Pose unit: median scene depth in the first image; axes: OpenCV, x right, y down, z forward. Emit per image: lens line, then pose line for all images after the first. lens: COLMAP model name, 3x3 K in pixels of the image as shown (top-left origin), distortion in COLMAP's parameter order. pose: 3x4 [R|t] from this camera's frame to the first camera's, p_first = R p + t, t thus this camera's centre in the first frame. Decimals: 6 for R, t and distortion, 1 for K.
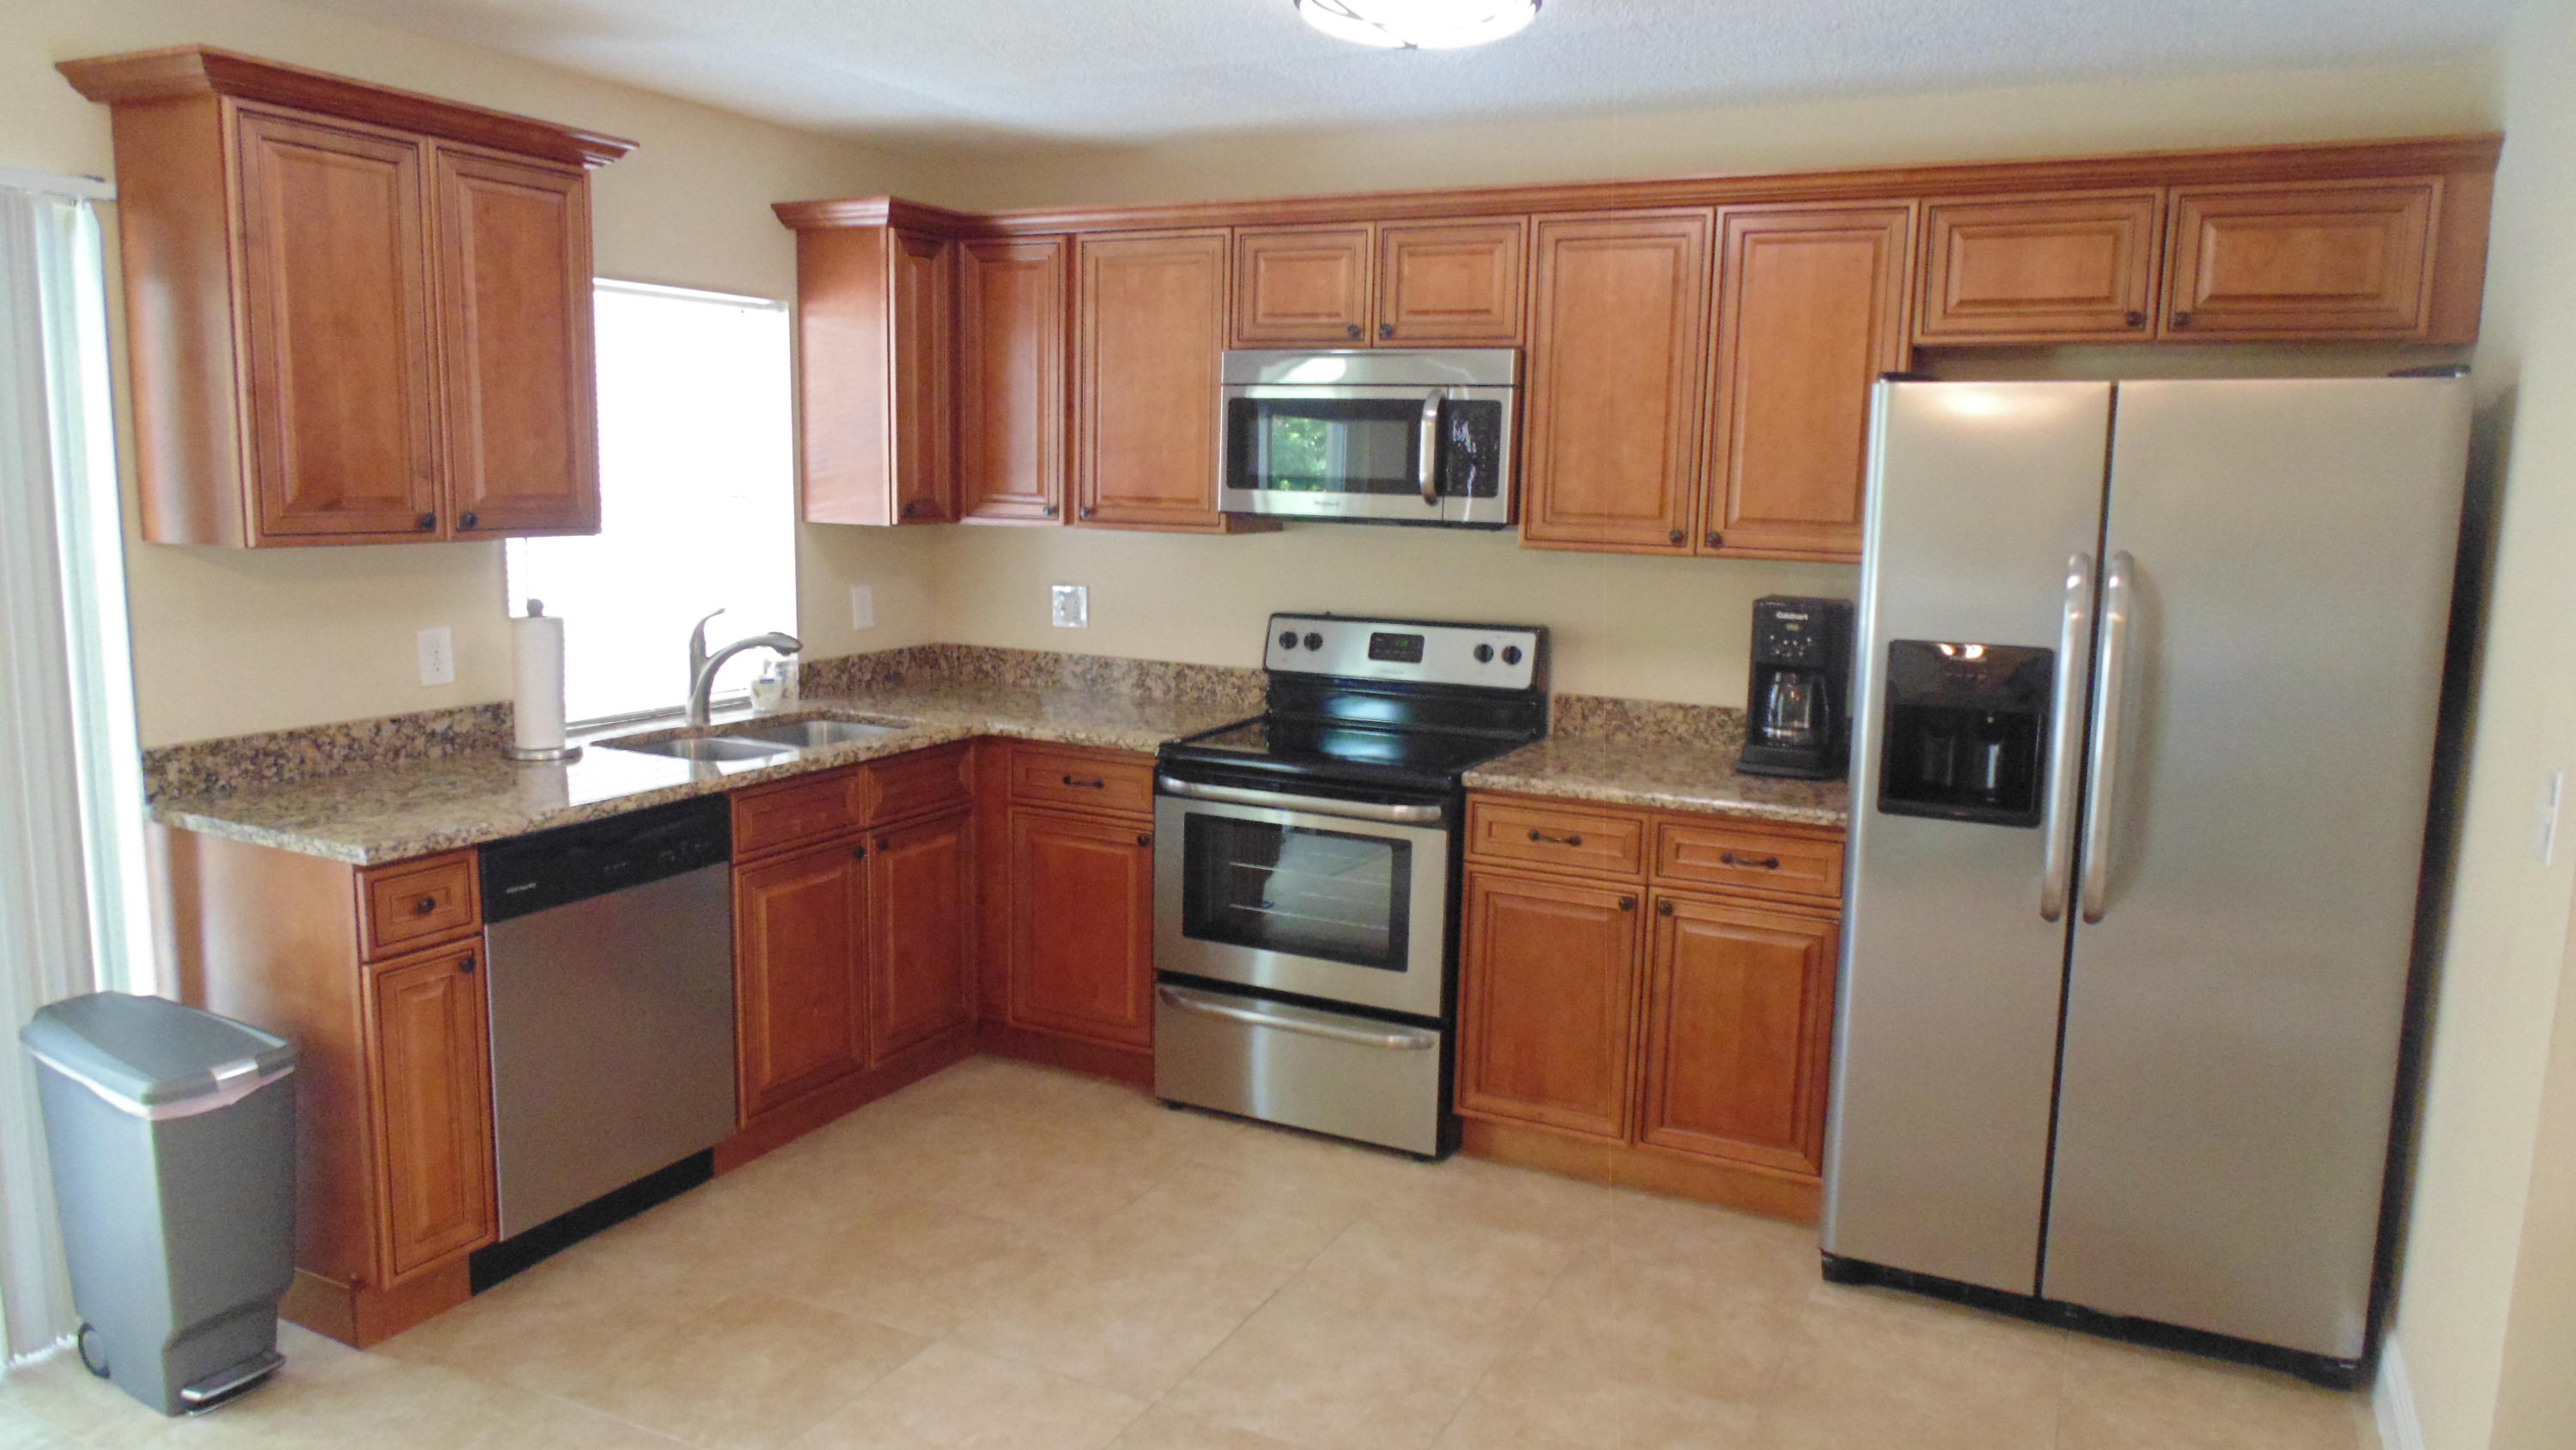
lens RADIAL K [[1704.9, 0, 1299.3], [0, 1704.9, 720.4], [0, 0, 1]] dist [-0.017191, -0.001312]
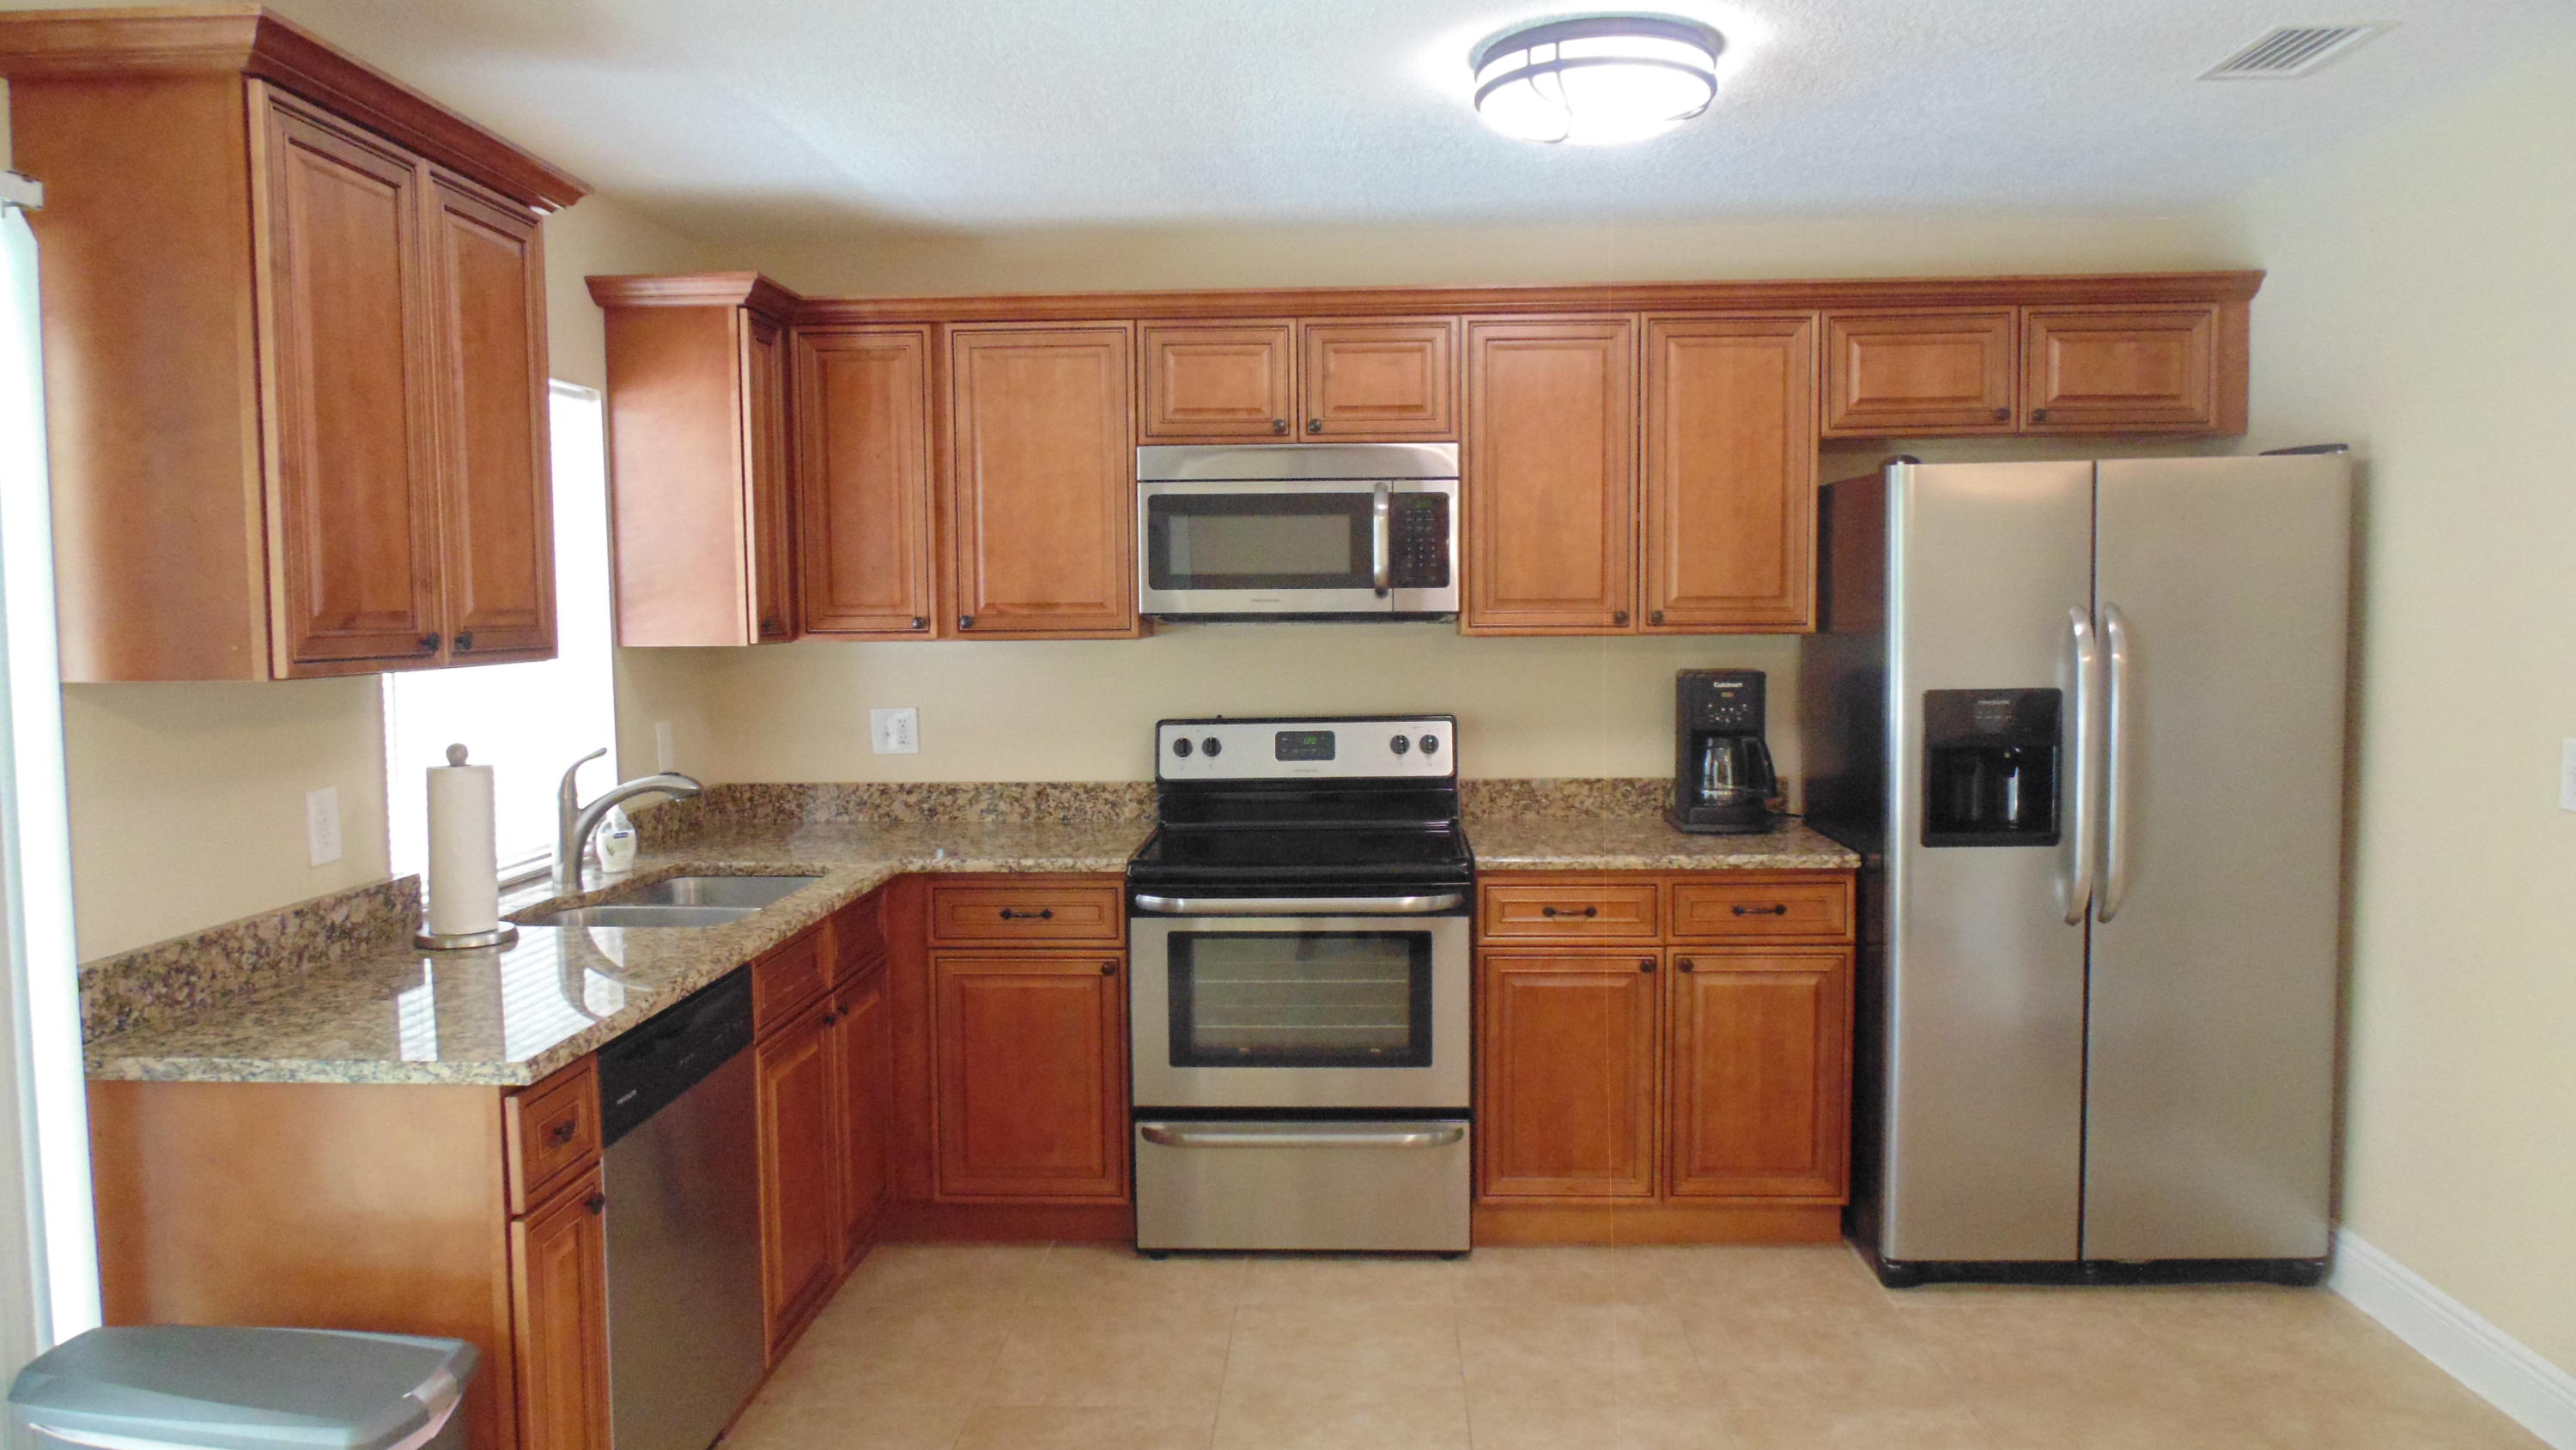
lens RADIAL K [[1704.9, 0, 1292.7], [0, 1704.9, 720.9], [0, 0, 1]] dist [-0.017191, -0.001312]
pose [[0.913488, -0.060173, 0.402391, -0.407959], [0.090872, 0.994194, -0.057624, -0.001052], [-0.396587, 0.089205, 0.913653, 0.120049]]
